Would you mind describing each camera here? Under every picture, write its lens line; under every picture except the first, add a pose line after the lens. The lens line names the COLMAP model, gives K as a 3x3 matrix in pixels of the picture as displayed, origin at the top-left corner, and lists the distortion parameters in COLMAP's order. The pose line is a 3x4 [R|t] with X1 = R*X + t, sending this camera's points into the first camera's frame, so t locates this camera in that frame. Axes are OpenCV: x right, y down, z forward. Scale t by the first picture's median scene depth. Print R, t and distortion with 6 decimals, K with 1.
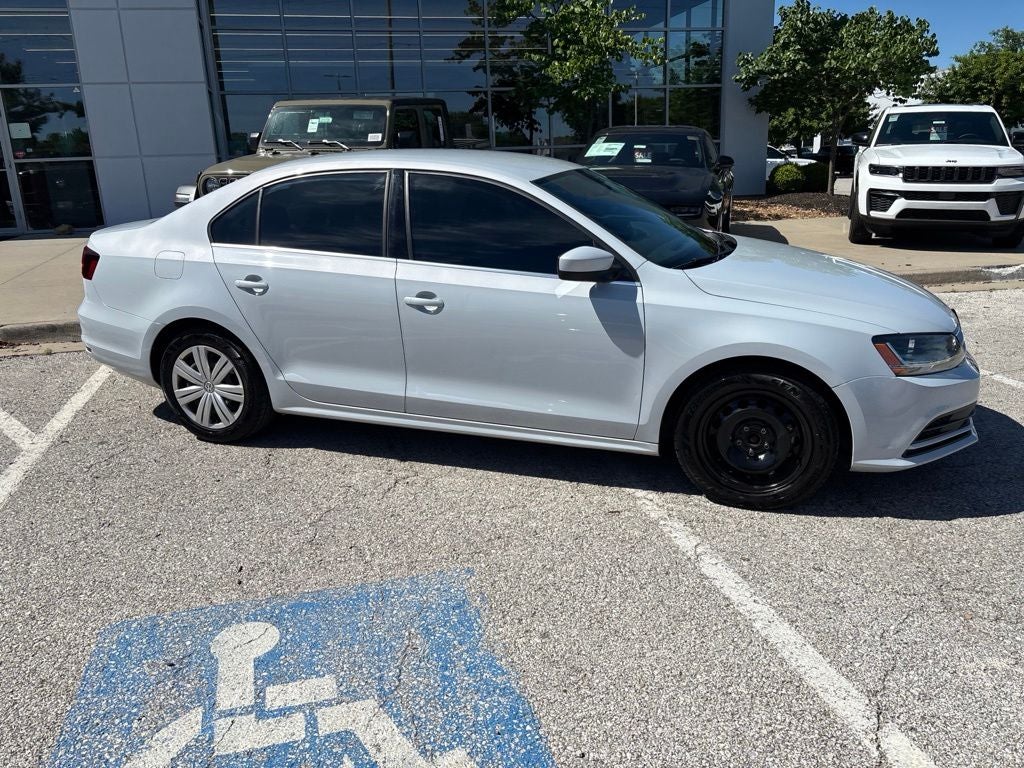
lens RADIAL K [[774.2, 0, 512.7], [0, 774.2, 385.3], [0, 0, 1]] dist [0.050065, -0.062417]
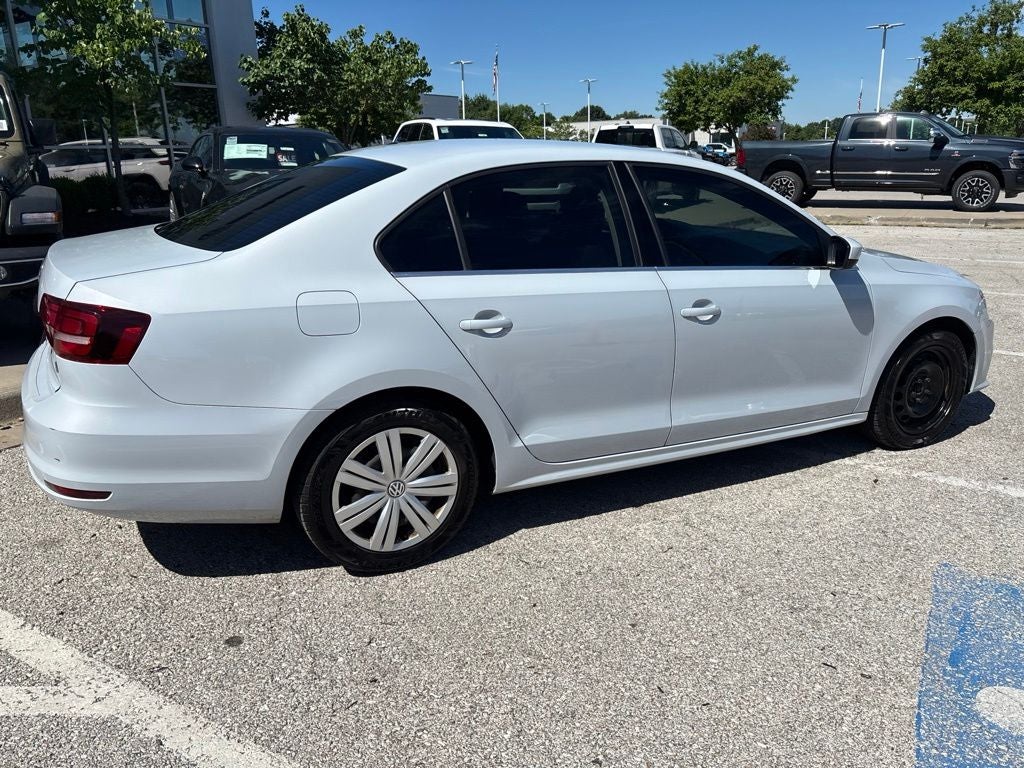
lens RADIAL K [[774.2, 0, 512.6], [0, 774.2, 378.6], [0, 0, 1]] dist [0.050065, -0.062417]
pose [[0.703038, -0.180241, 0.687932, -0.763702], [0.194663, 0.979177, 0.057611, -0.109233], [-0.683991, 0.093413, 0.723485, 0.452072]]
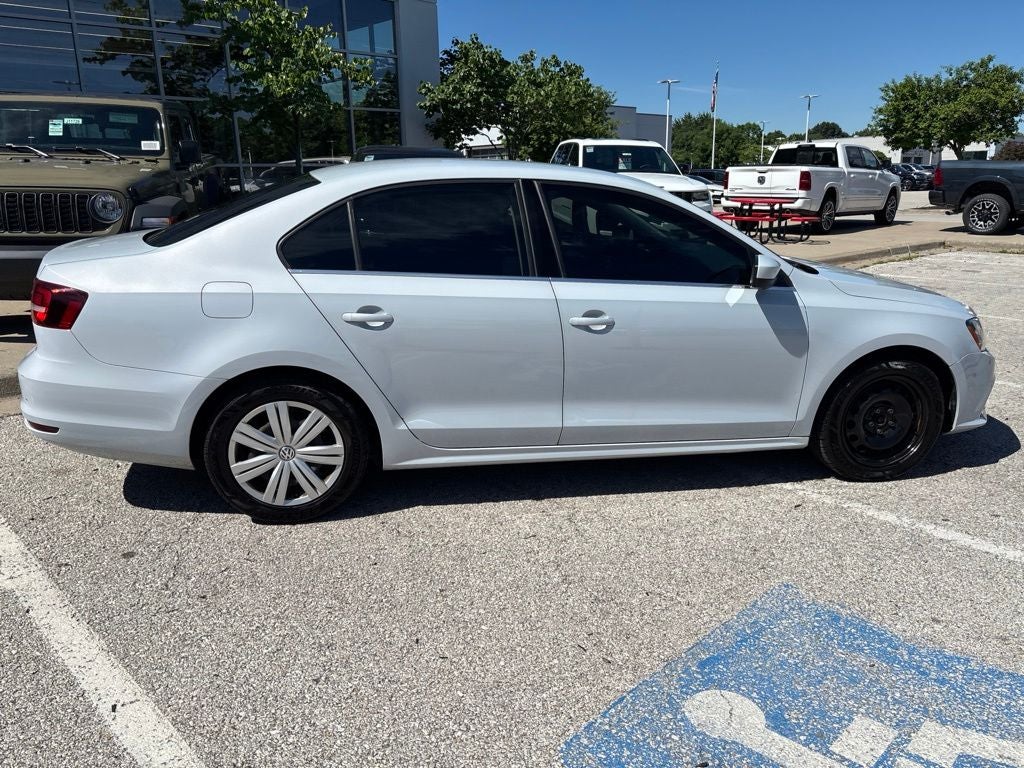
lens RADIAL K [[774.2, 0, 512.7], [0, 774.2, 388.3], [0, 0, 1]] dist [0.050065, -0.062417]
pose [[0.867257, -0.110419, 0.485461, -0.570285], [0.123187, 0.992367, 0.005647, -0.039121], [-0.482379, 0.054905, 0.874240, 0.209462]]
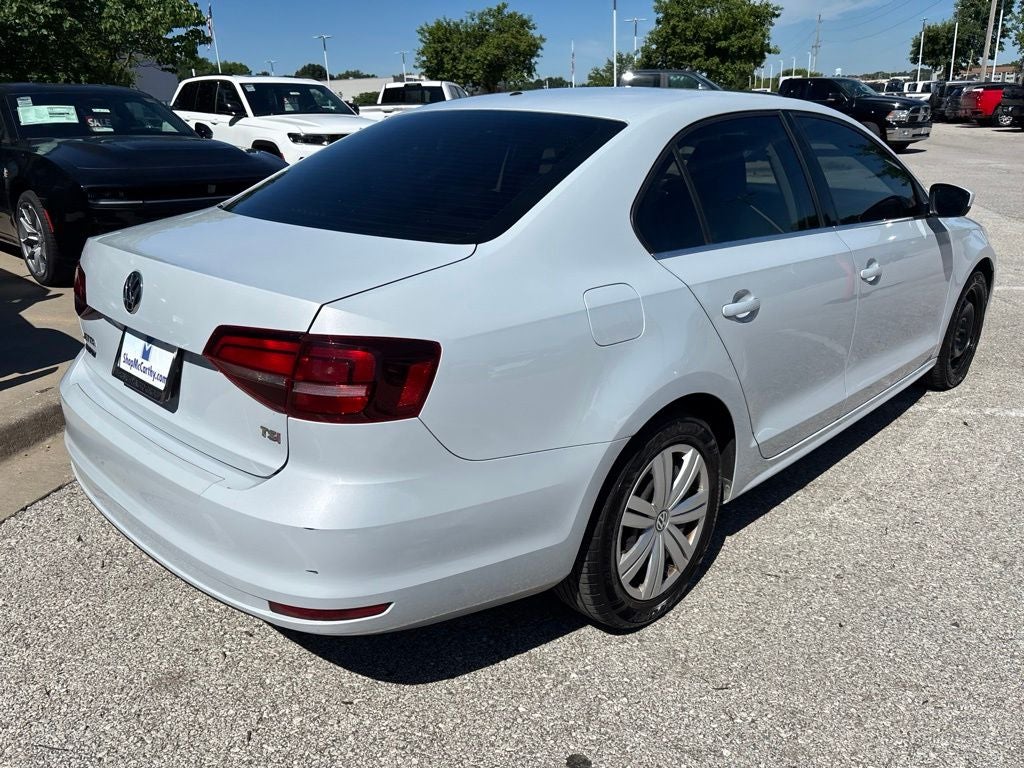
lens RADIAL K [[774.2, 0, 512.7], [0, 774.2, 375.2], [0, 0, 1]] dist [0.050065, -0.062417]
pose [[0.433521, -0.279492, 0.856705, -0.874429], [0.271635, 0.946998, 0.171493, -0.214867], [-0.859229, 0.158365, 0.486463, 0.819950]]
